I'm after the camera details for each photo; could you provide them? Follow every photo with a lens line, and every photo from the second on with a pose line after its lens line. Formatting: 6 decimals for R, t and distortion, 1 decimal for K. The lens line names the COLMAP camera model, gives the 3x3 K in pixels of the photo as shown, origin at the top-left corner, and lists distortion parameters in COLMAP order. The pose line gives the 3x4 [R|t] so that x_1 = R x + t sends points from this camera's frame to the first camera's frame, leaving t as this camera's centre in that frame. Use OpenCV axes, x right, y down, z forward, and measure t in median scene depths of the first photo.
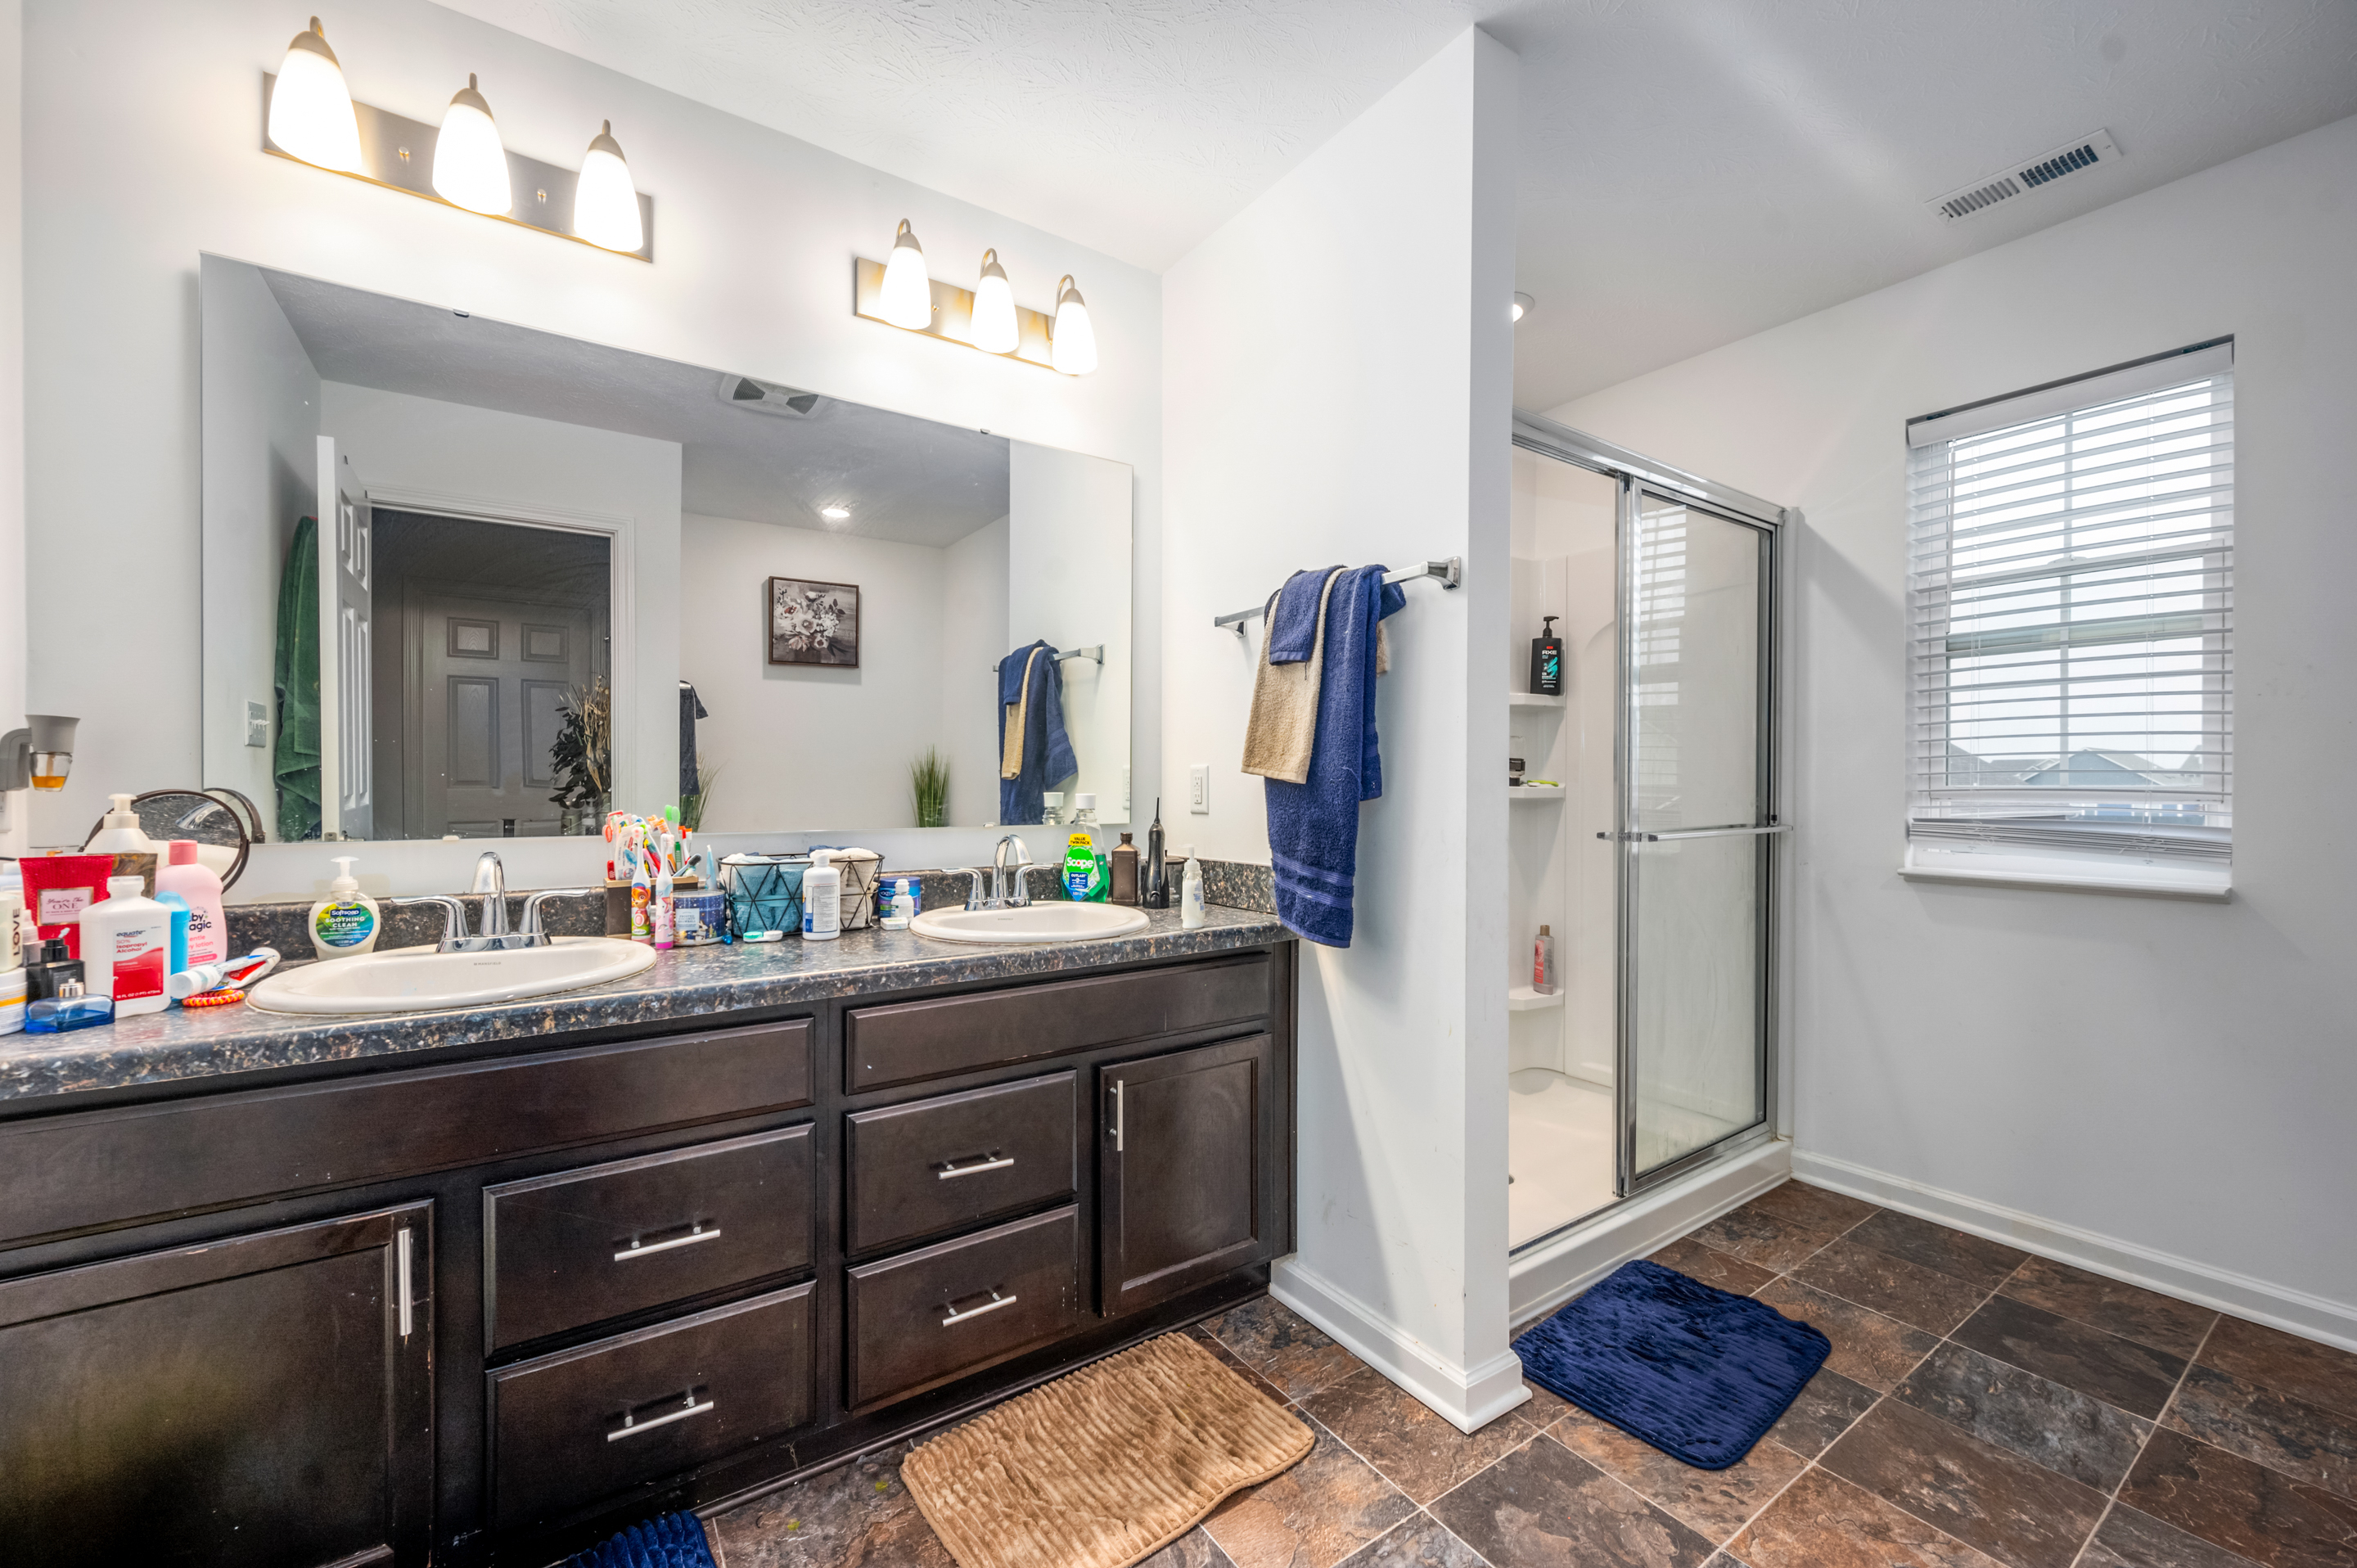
lens RADIAL K [[942.4, 0, 1186.7], [0, 942.4, 790.7], [0, 0, 1]] dist [-0.002155, -0.000054]
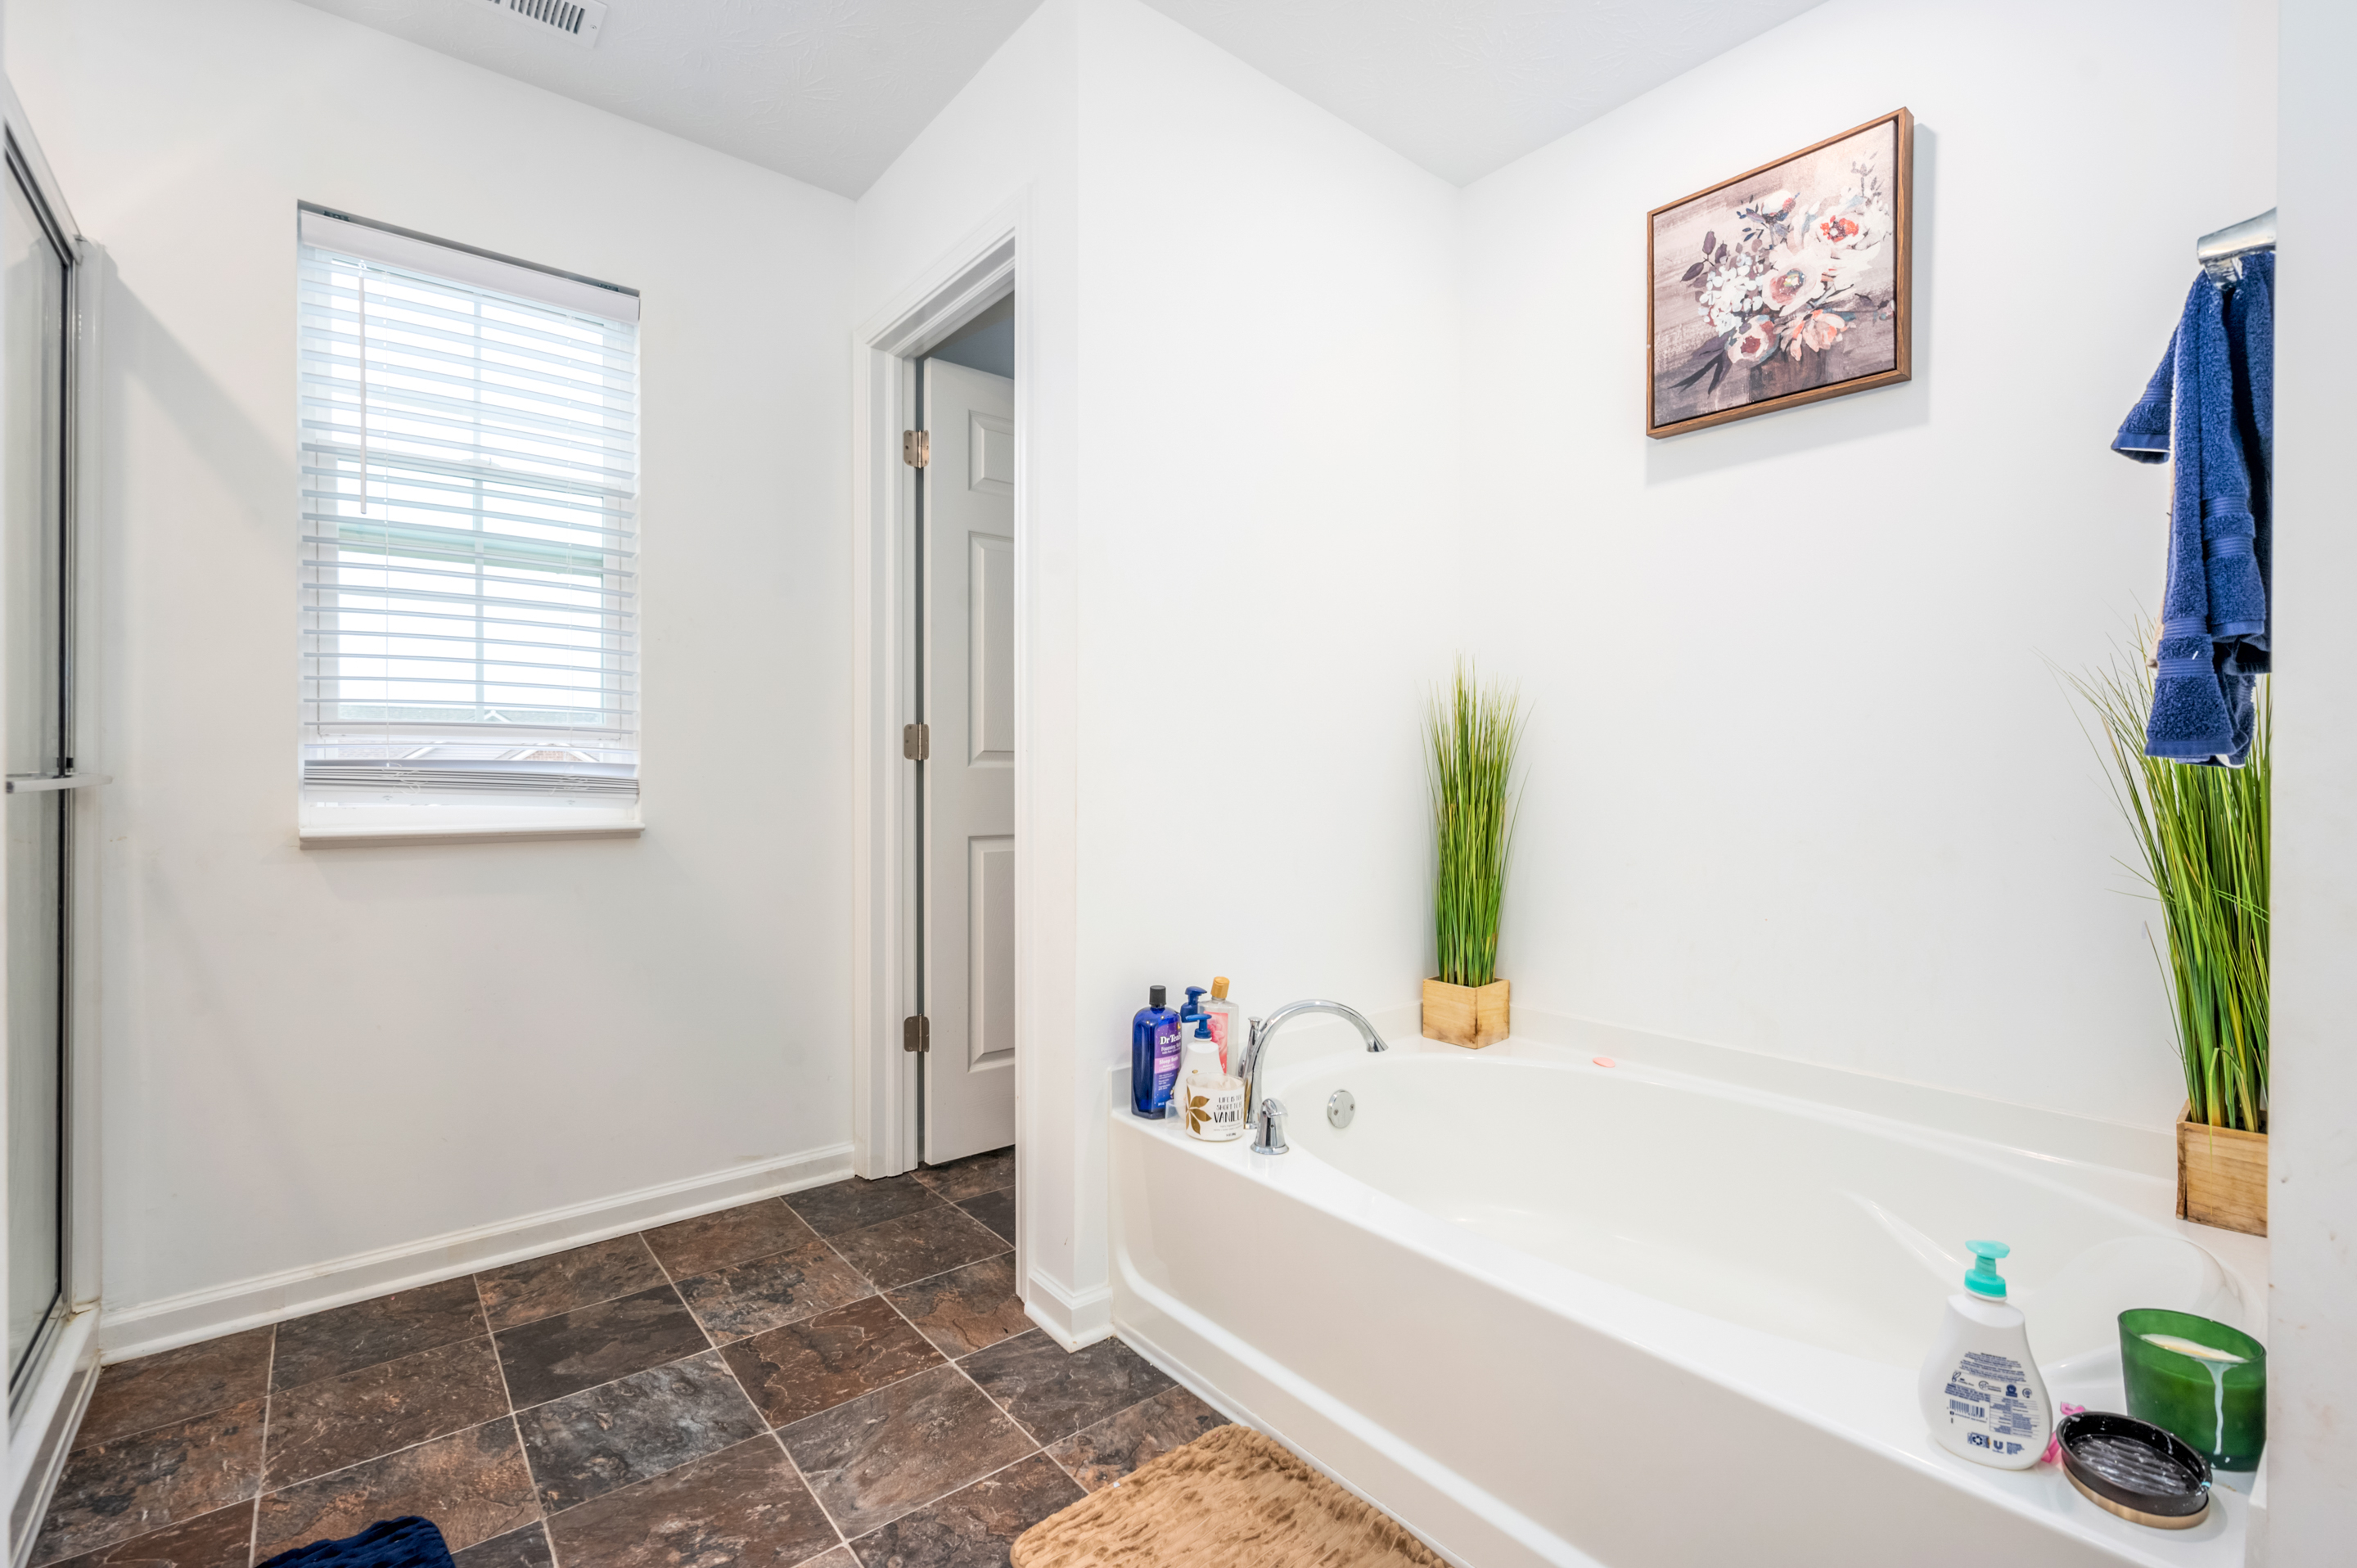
lens RADIAL K [[1053.8, 0, 1189.7], [0, 1053.8, 778.2], [0, 0, 1]] dist [0.002567, -0.004966]
pose [[-0.081924, -0.008958, 0.996598, -0.092229], [0.009759, 0.999904, 0.009790, 0.046129], [-0.996591, 0.010528, -0.081829, 0.441417]]
